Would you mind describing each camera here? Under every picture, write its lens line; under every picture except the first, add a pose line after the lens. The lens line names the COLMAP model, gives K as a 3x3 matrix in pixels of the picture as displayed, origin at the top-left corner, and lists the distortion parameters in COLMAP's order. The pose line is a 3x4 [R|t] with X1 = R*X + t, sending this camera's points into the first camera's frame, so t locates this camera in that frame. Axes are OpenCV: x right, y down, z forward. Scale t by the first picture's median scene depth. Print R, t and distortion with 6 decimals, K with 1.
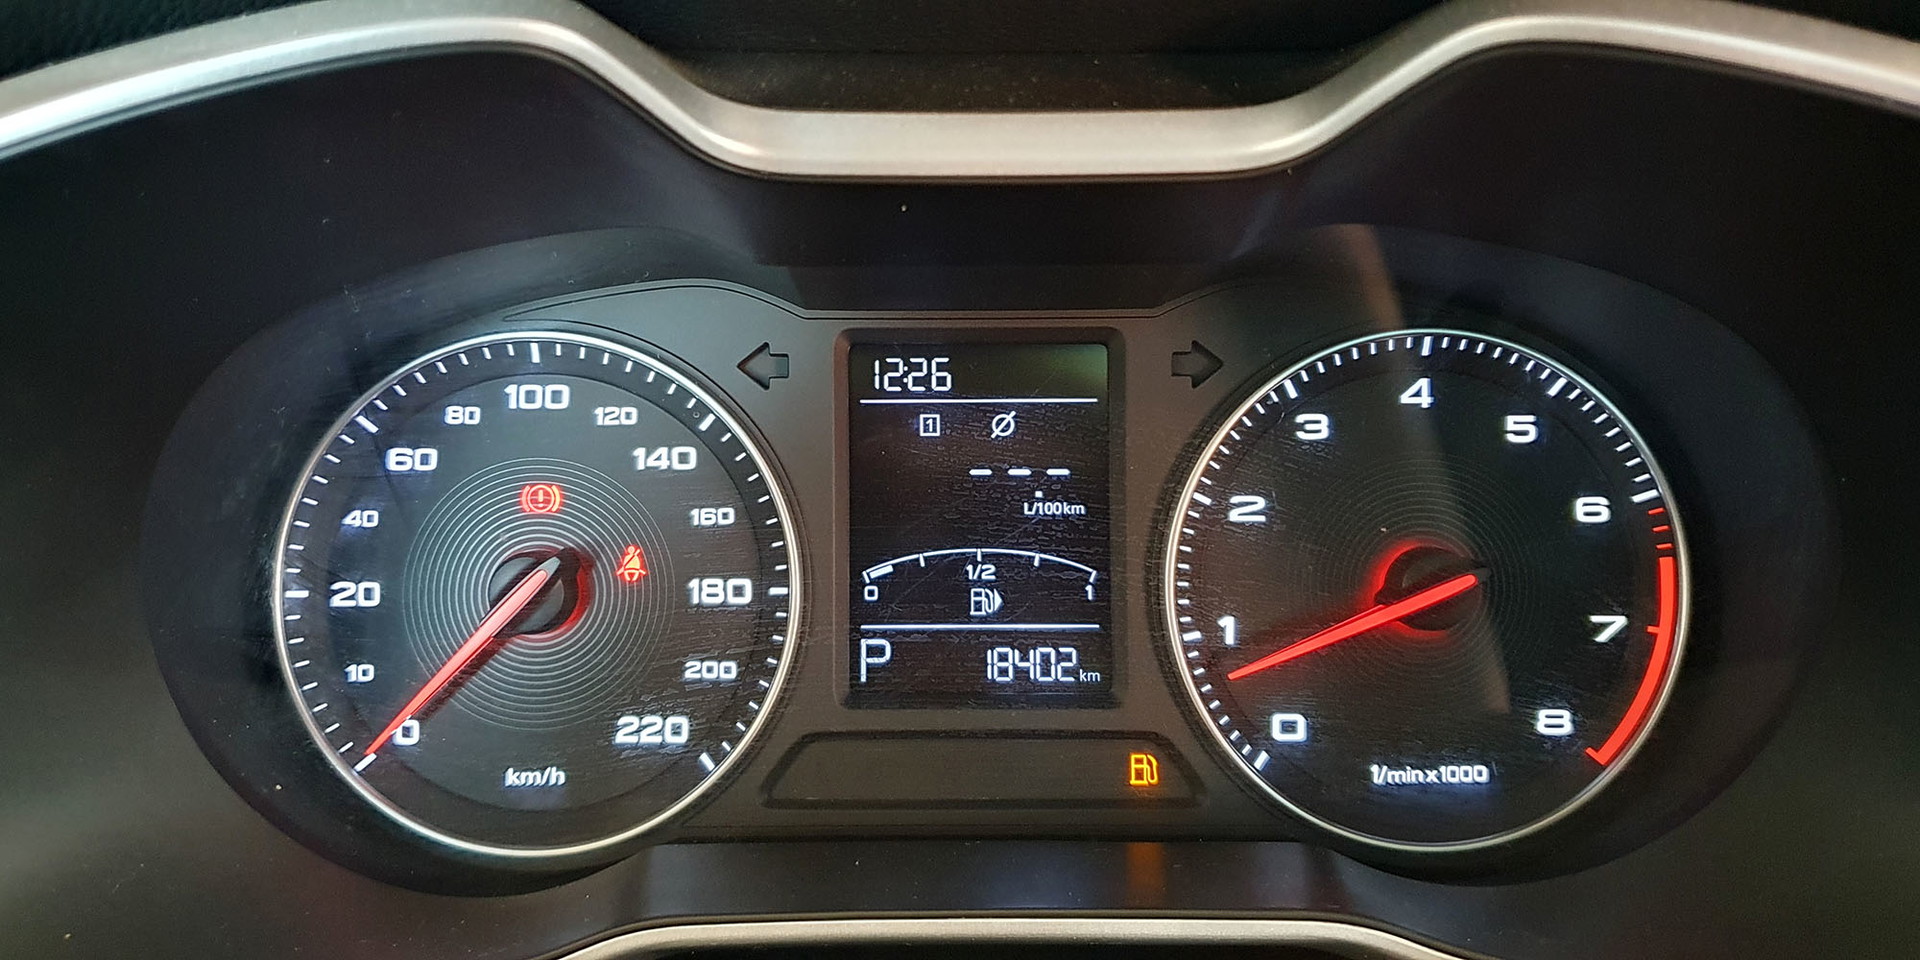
lens RADIAL K [[1558.9, 0, 879.2], [0, 1558.9, 492.6], [0, 0, 1]] dist [0.034230, -0.068717]
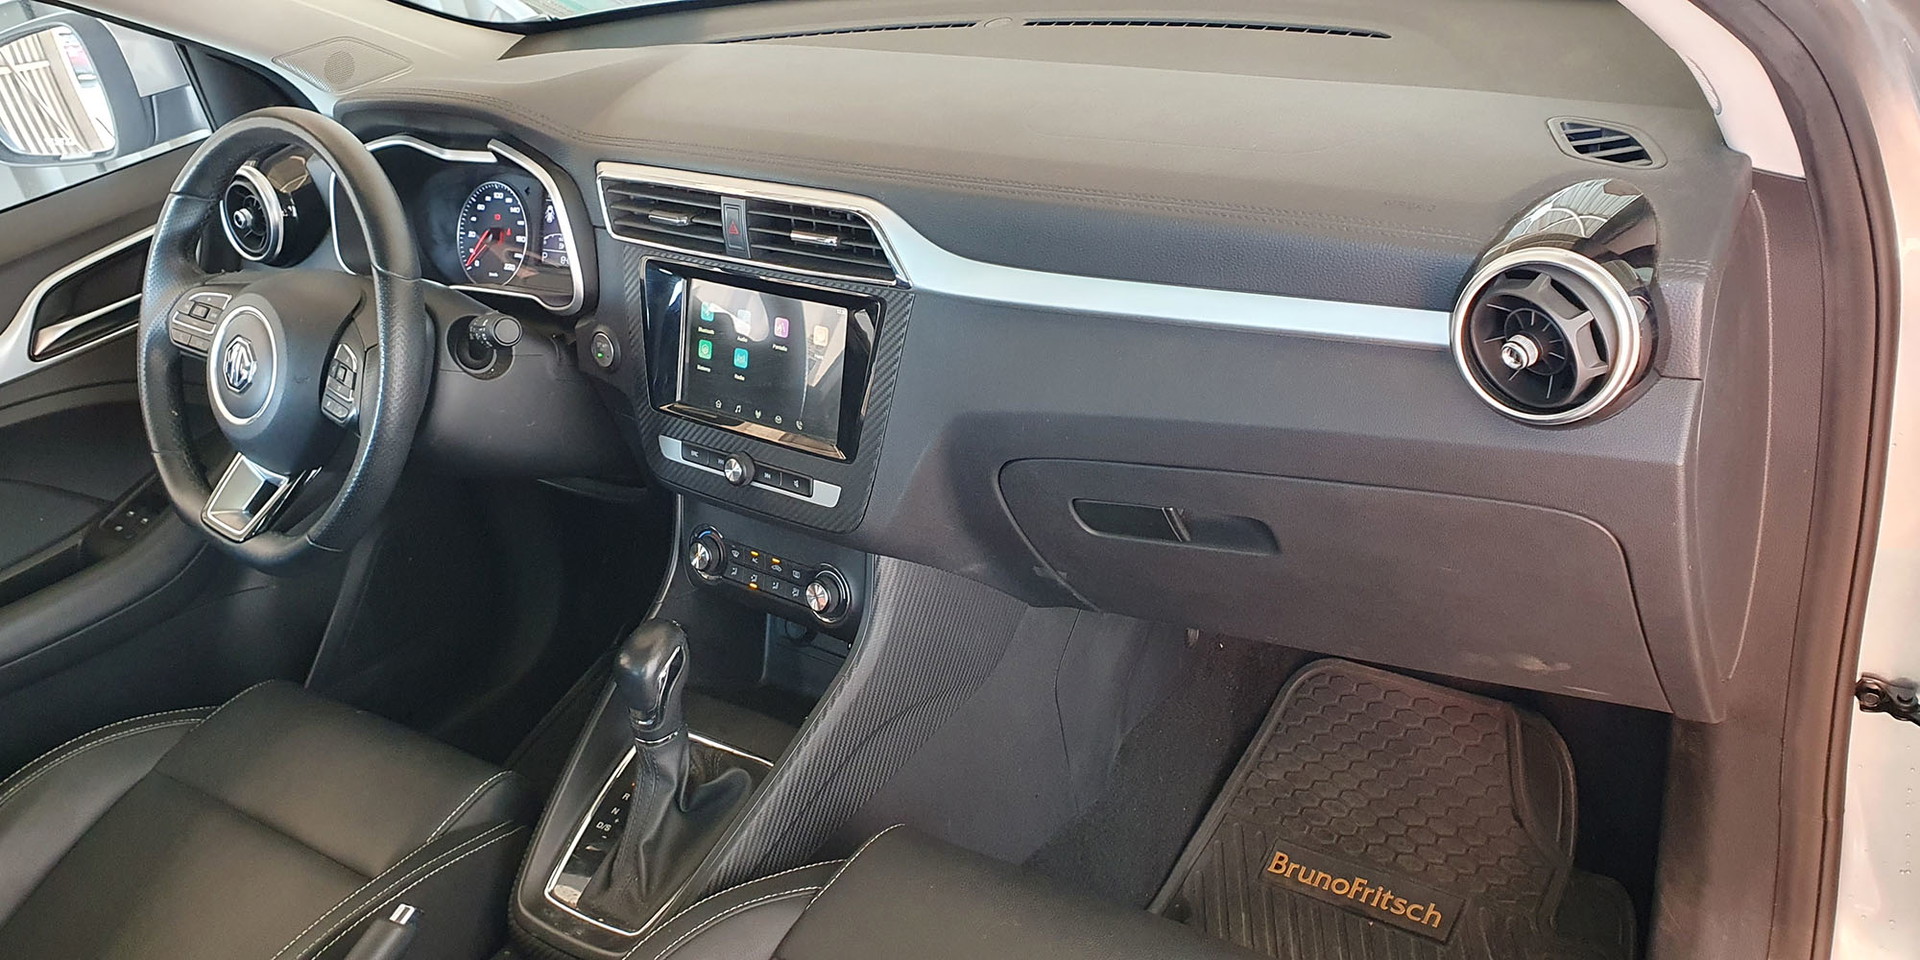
lens RADIAL K [[1558.9, 0, 966.2], [0, 1558.9, 484.7], [0, 0, 1]] dist [0.034230, -0.068717]
pose [[0.806117, 0.157173, -0.570501, 3.794998], [-0.086670, 0.985045, 0.148914, -0.026485], [0.585374, -0.070597, 0.807684, -2.080912]]
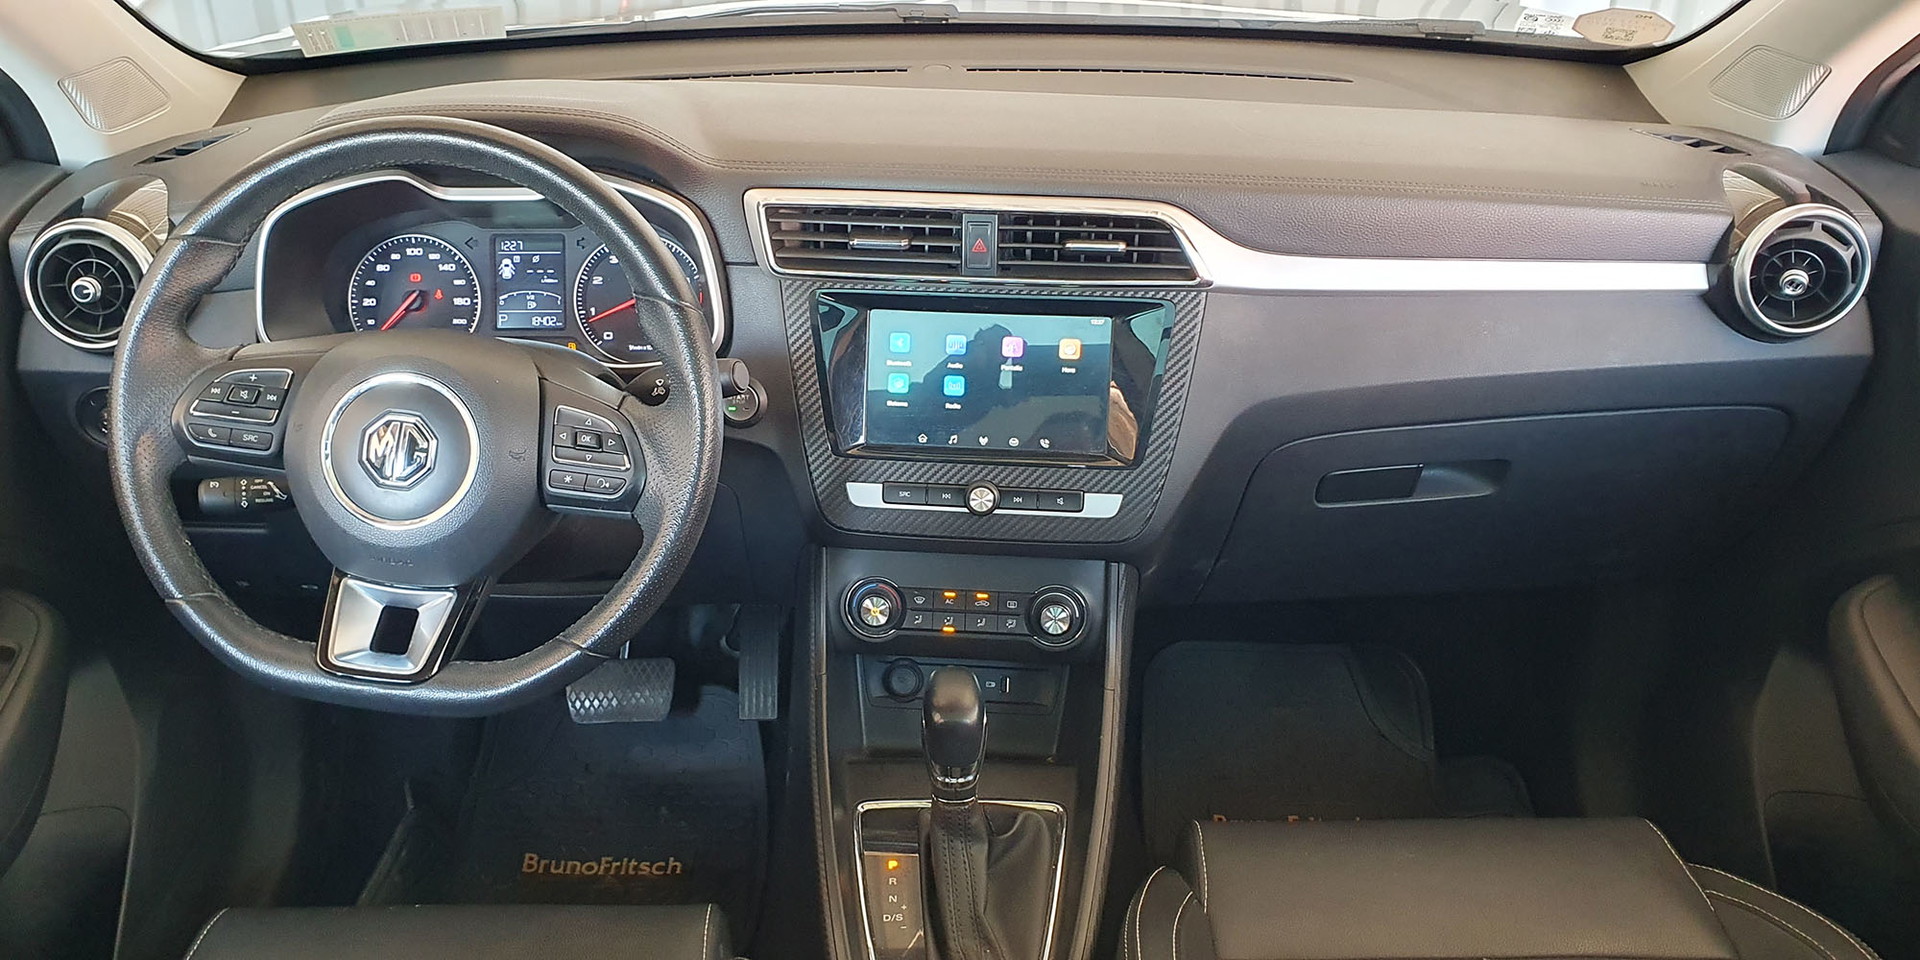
lens RADIAL K [[1558.9, 0, 923.3], [0, 1558.9, 483.4], [0, 0, 1]] dist [0.034230, -0.068717]
pose [[0.999985, -0.003116, -0.004521, 1.075577], [0.003298, 0.999157, 0.040910, 0.363744], [0.004389, -0.040925, 0.999153, -2.942606]]
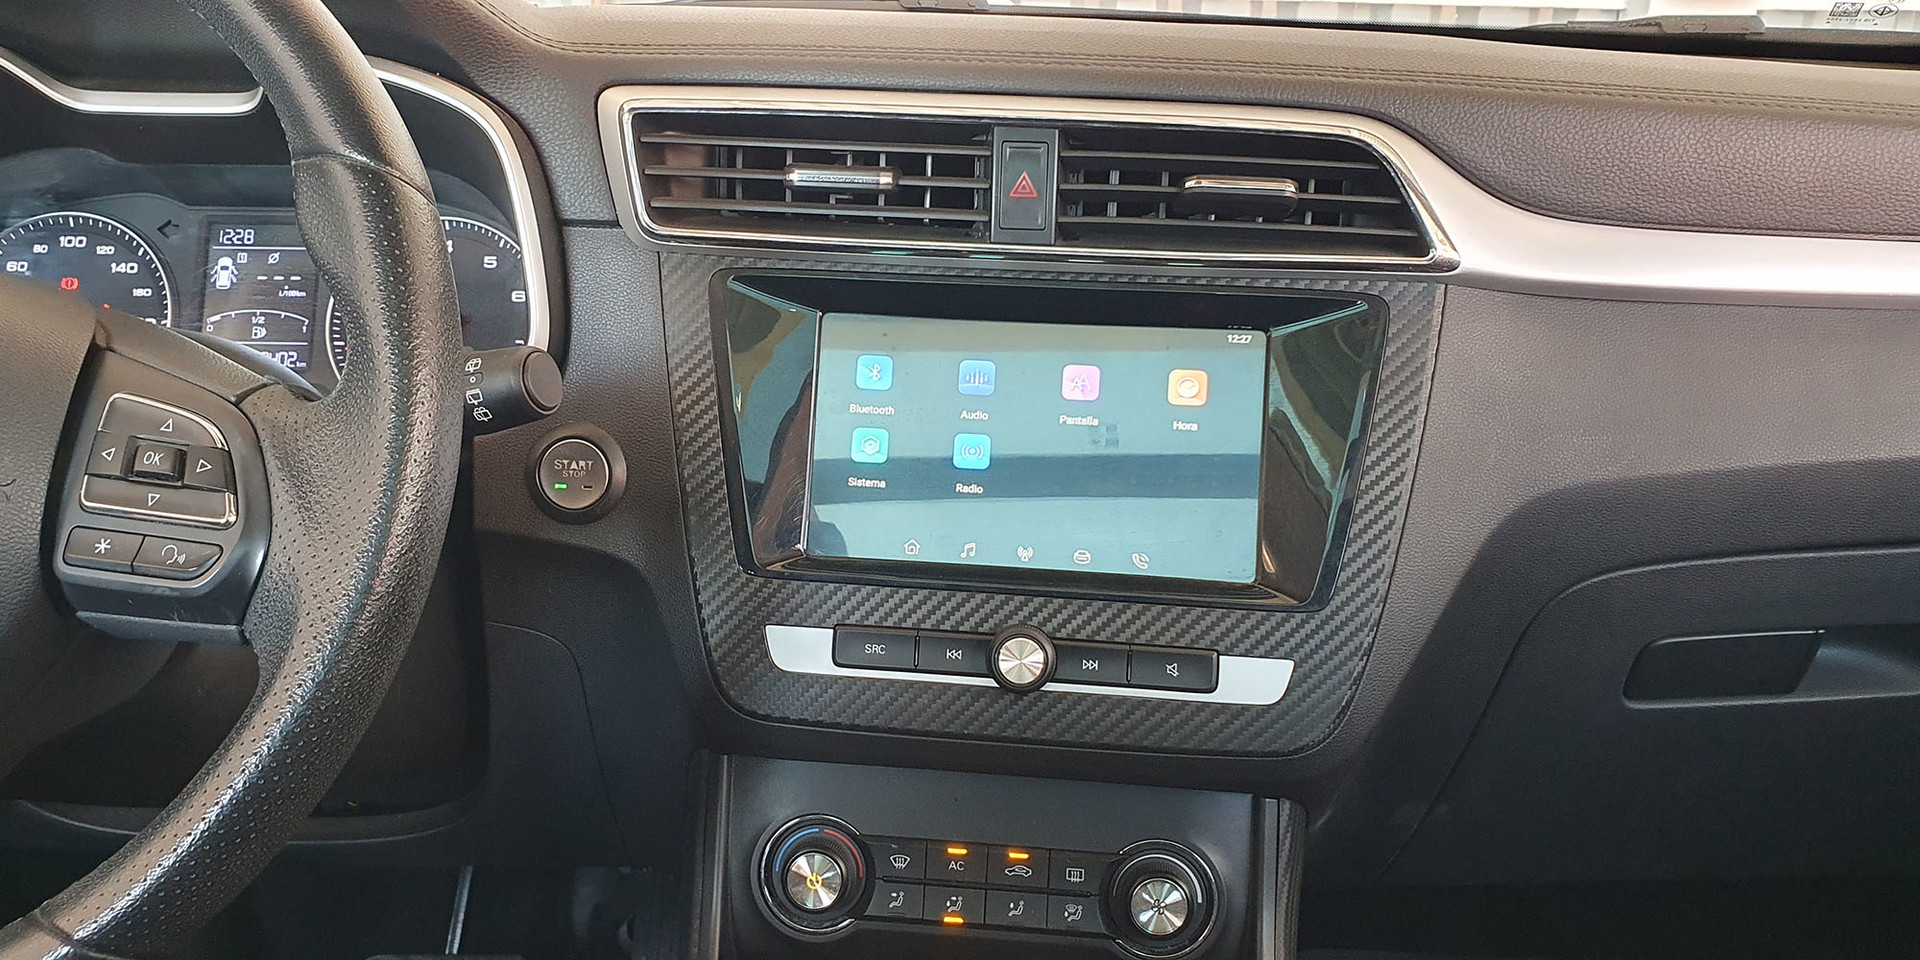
lens RADIAL K [[1558.9, 0, 913.2], [0, 1558.9, 467.4], [0, 0, 1]] dist [0.034230, -0.068717]
pose [[0.999584, 0.017439, -0.022953, 1.102799], [-0.020645, 0.988804, -0.147787, 0.595531], [0.020119, 0.148200, 0.988753, -1.246909]]
